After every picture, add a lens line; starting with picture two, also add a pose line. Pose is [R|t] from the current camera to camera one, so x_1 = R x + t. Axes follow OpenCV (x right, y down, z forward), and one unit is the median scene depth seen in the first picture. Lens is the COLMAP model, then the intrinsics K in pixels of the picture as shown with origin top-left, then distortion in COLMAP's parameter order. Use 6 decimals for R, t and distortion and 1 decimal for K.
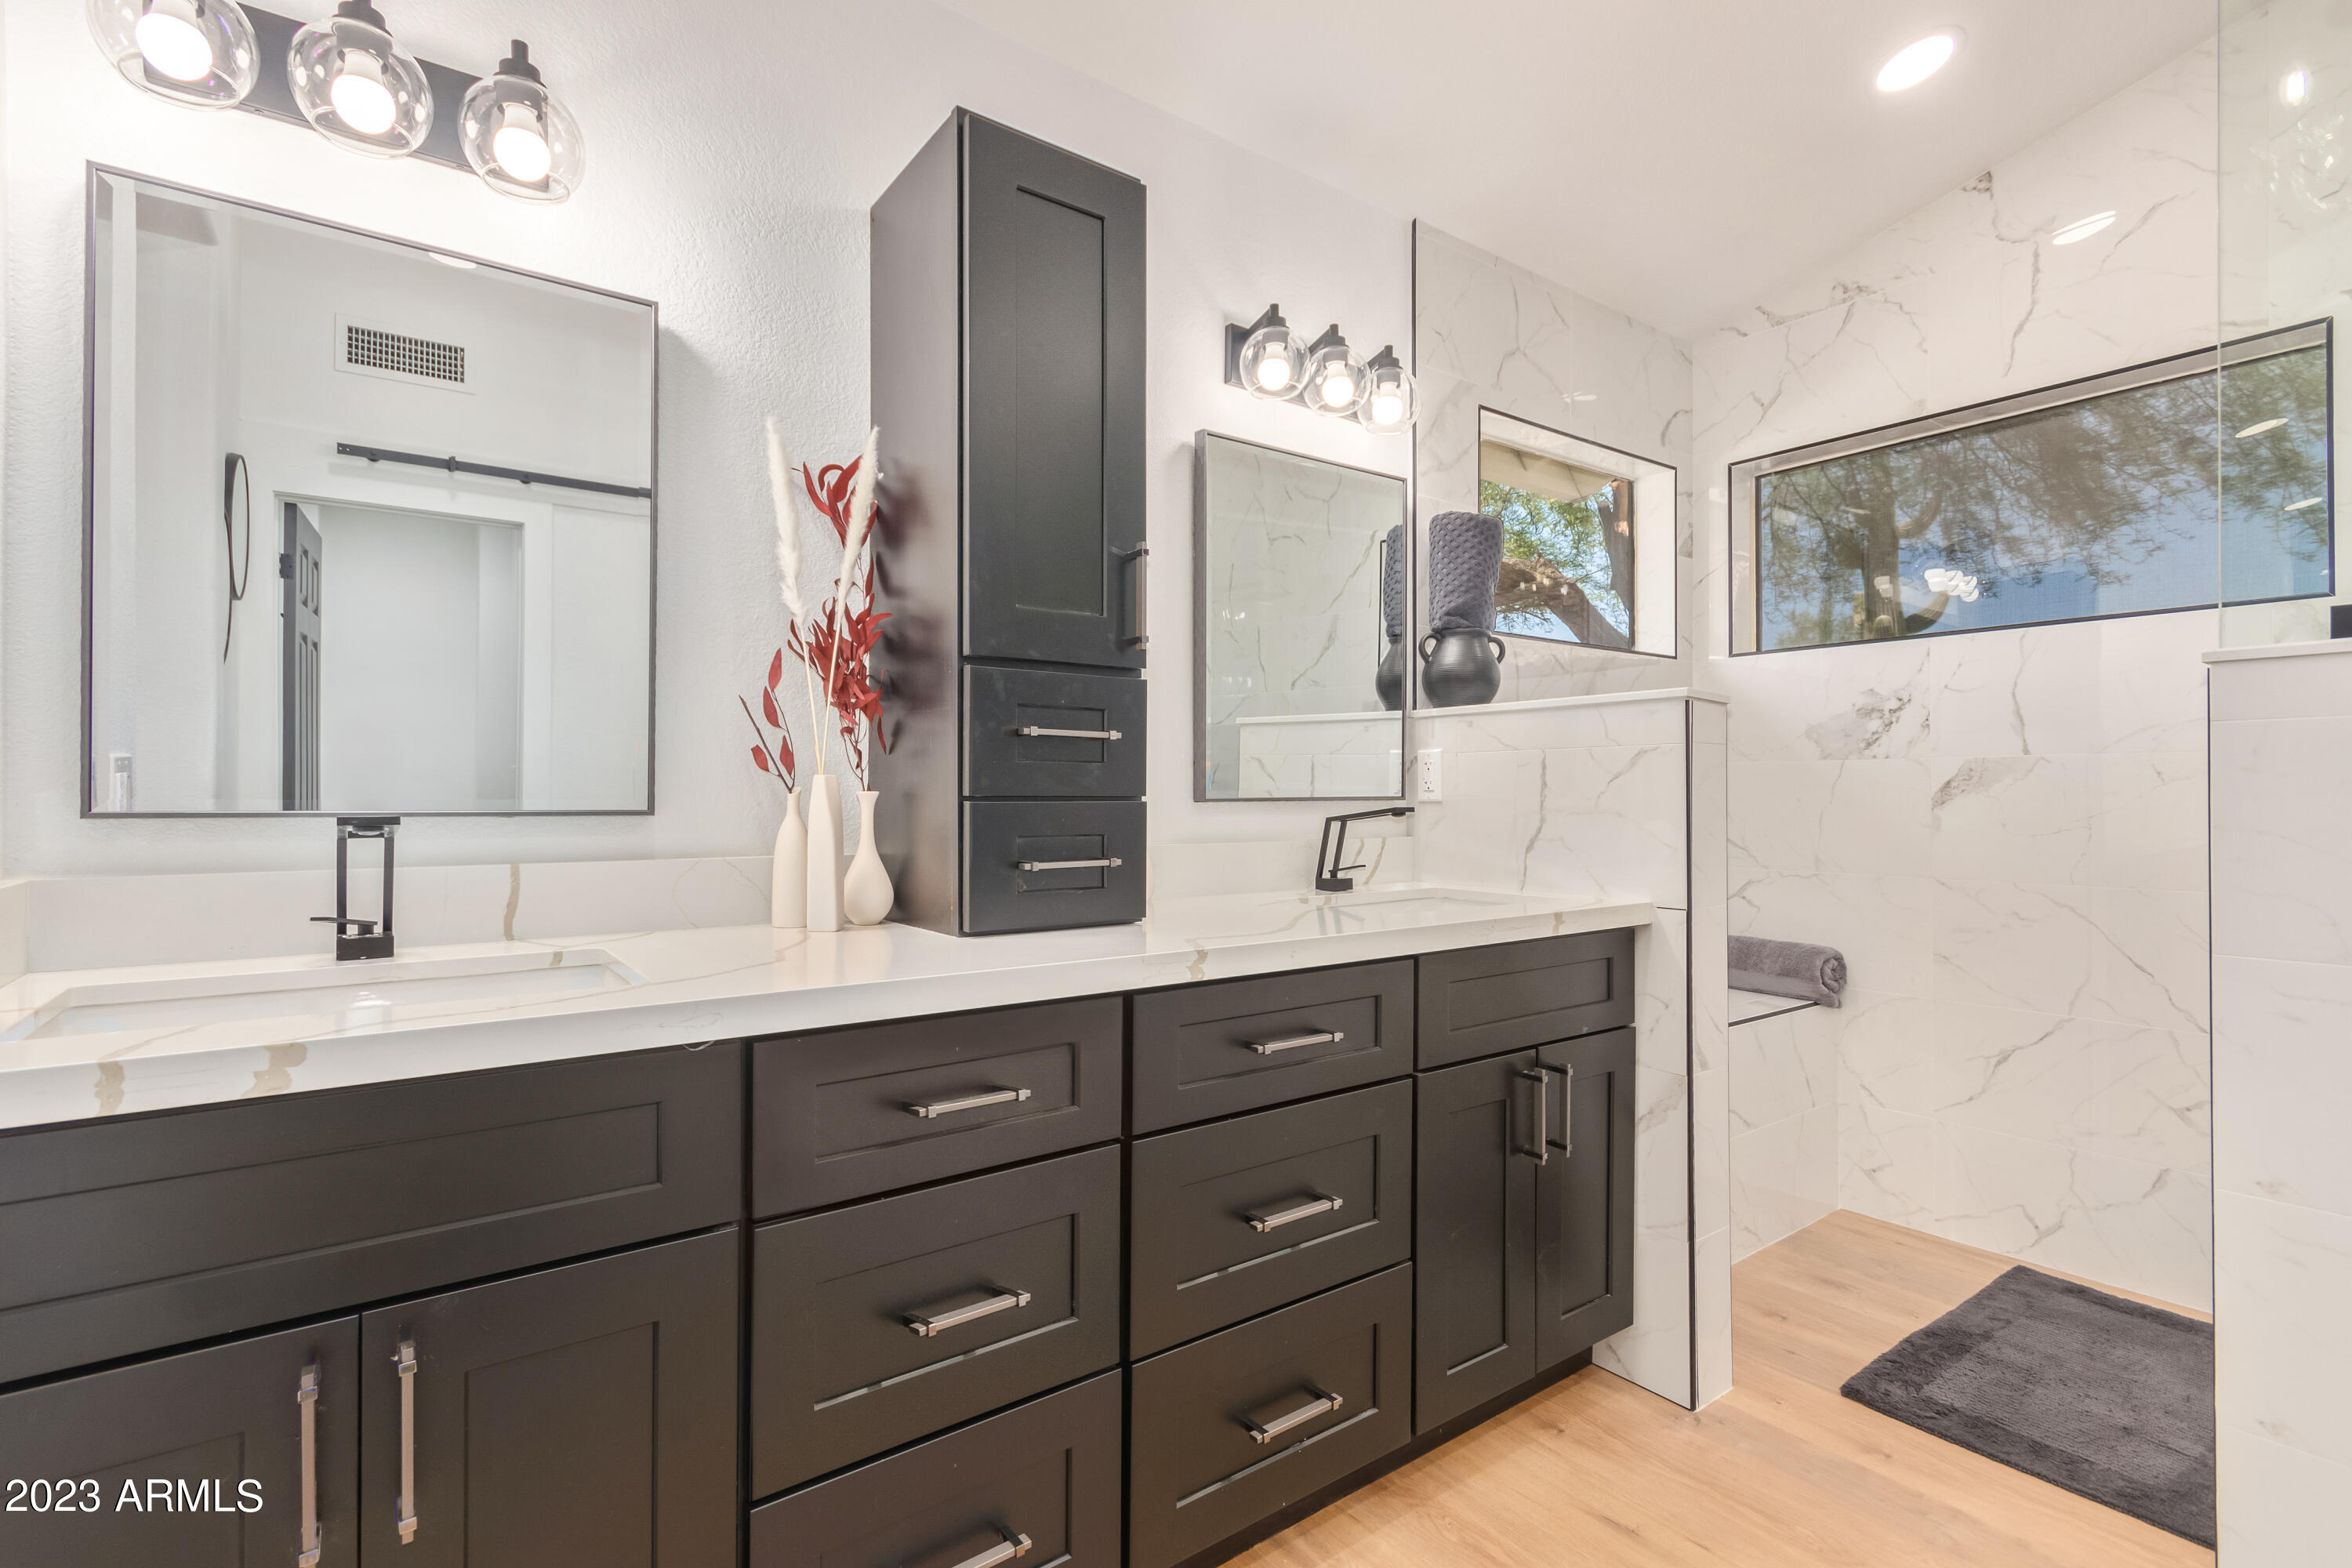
lens RADIAL K [[1081.5, 0, 1171.0], [0, 1081.5, 785.1], [0, 0, 1]] dist [0.005172, -0.000572]
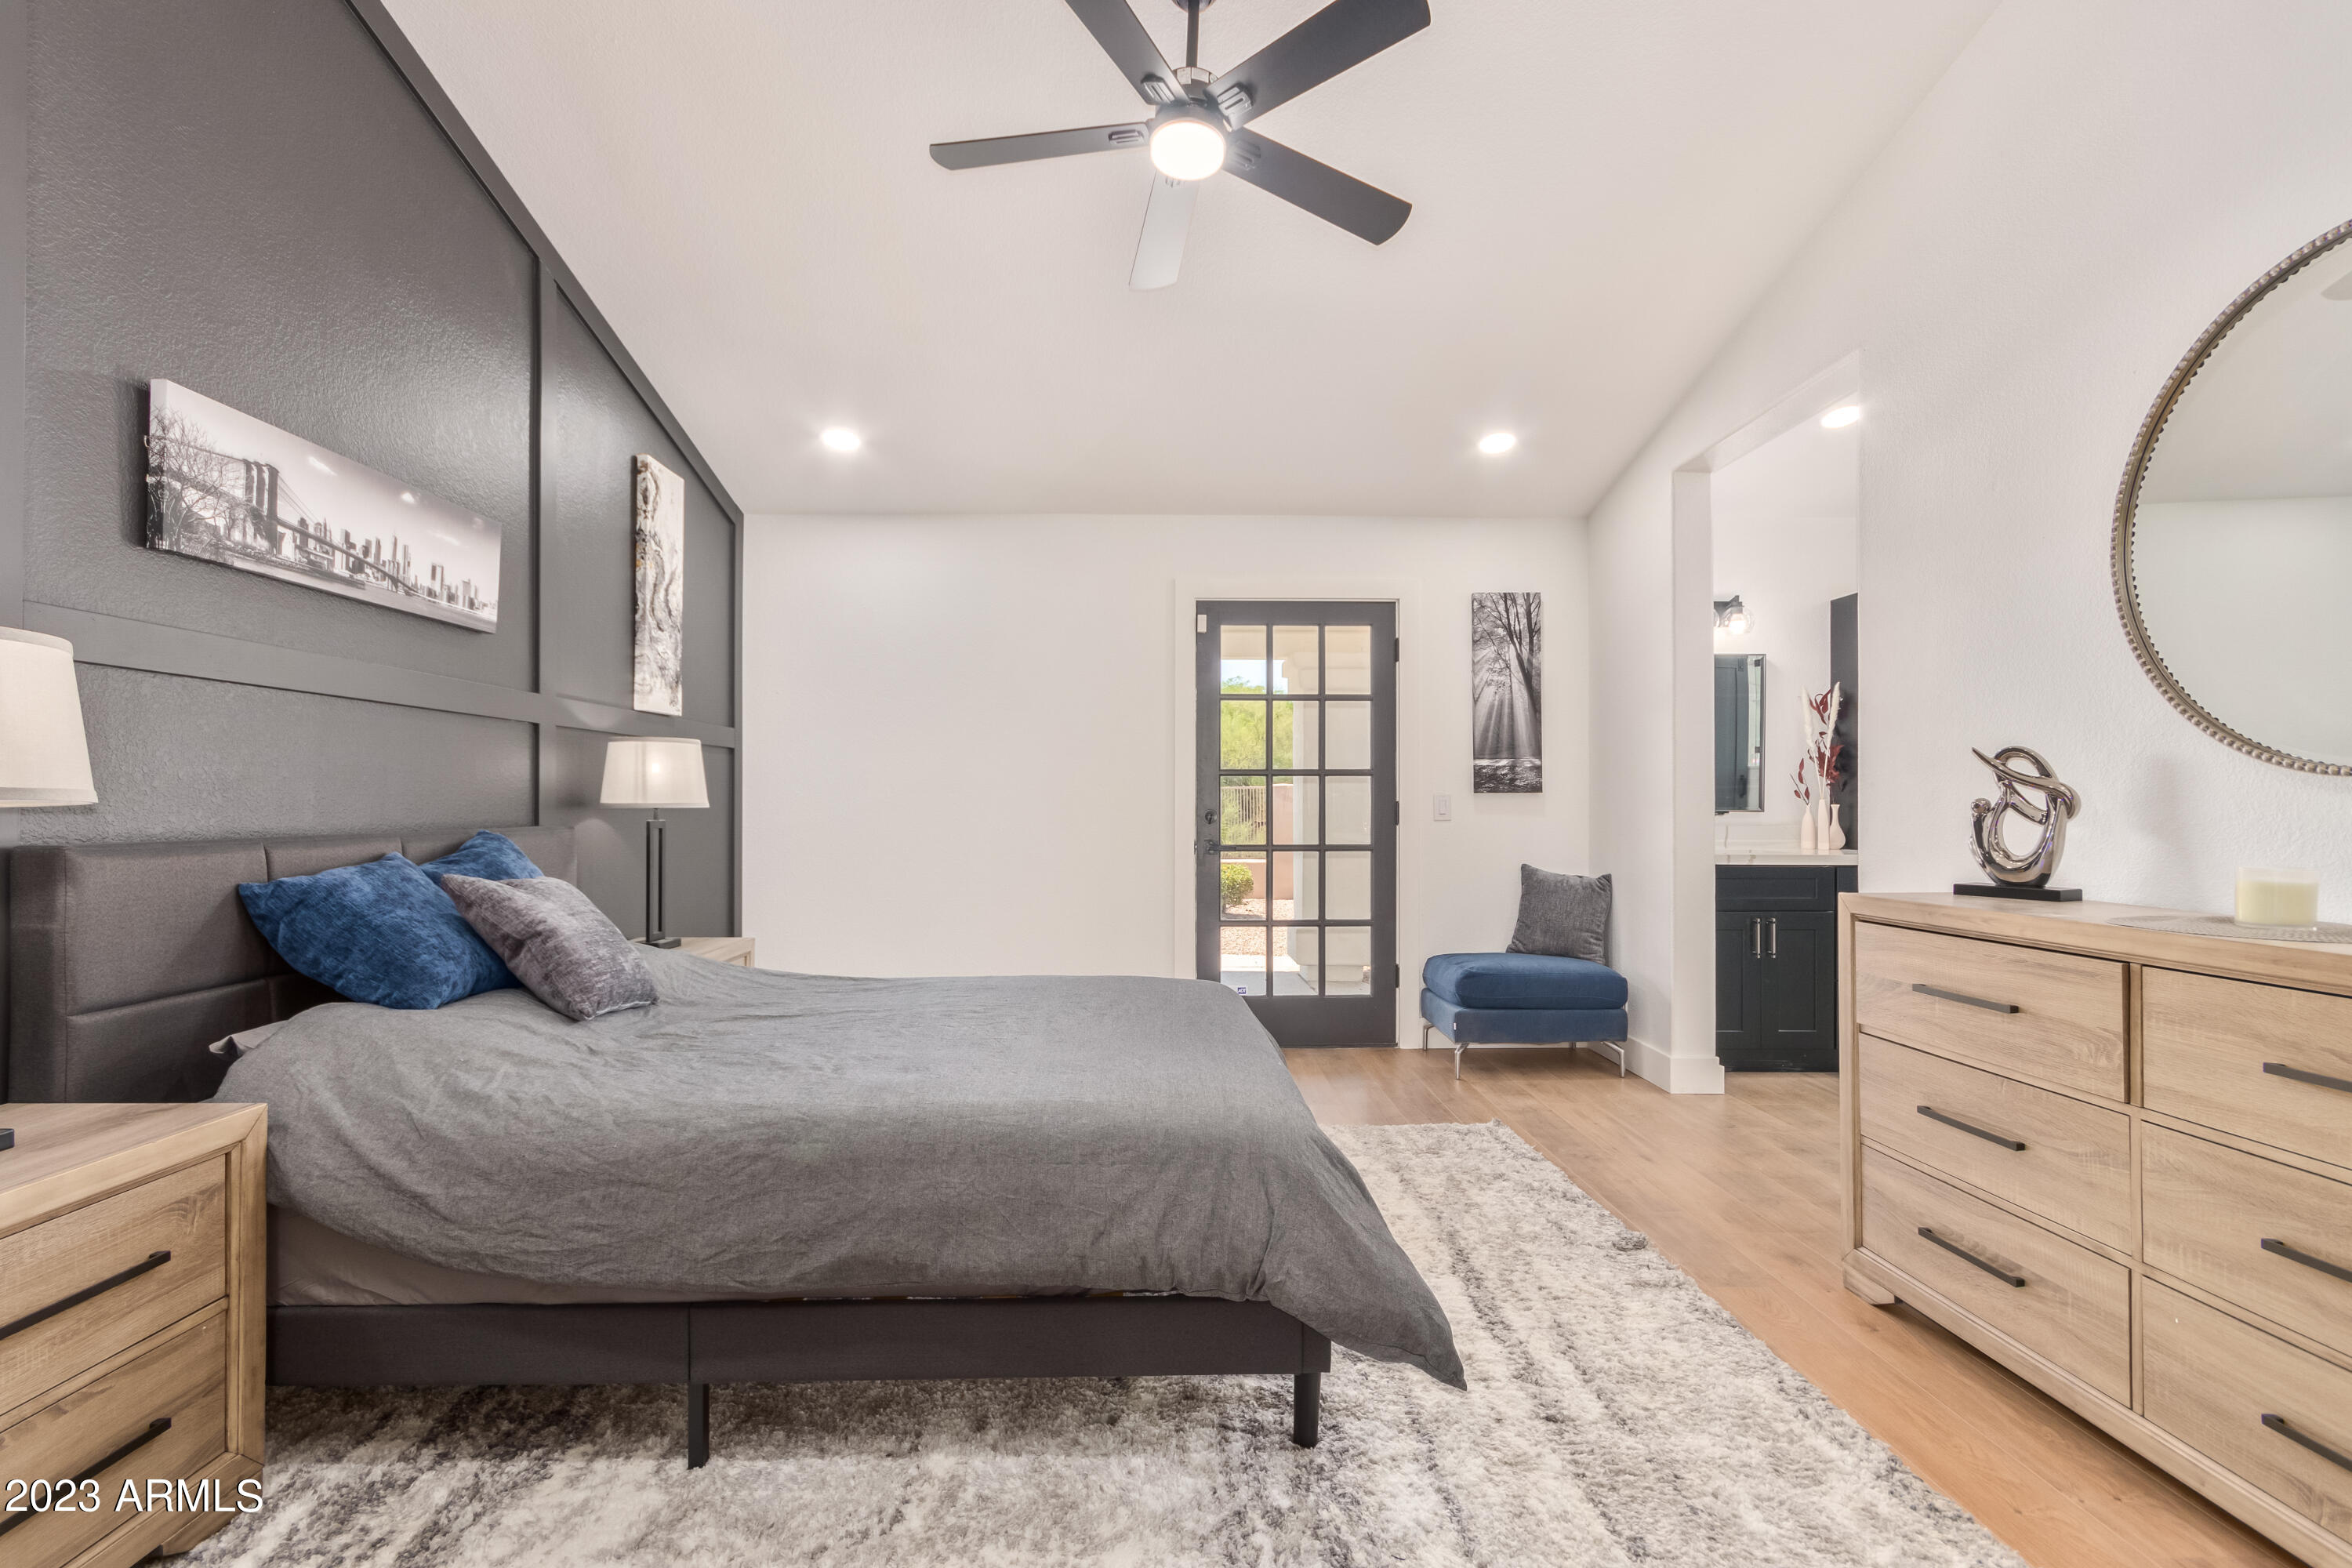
lens RADIAL K [[1081.5, 0, 1174.4], [0, 1081.5, 794.5], [0, 0, 1]] dist [0.005172, -0.000572]
pose [[0.826531, -0.006231, -0.562856, -0.107467], [0.005694, 0.999980, -0.002708, -0.024491], [0.562862, -0.000967, 0.826550, -2.561109]]
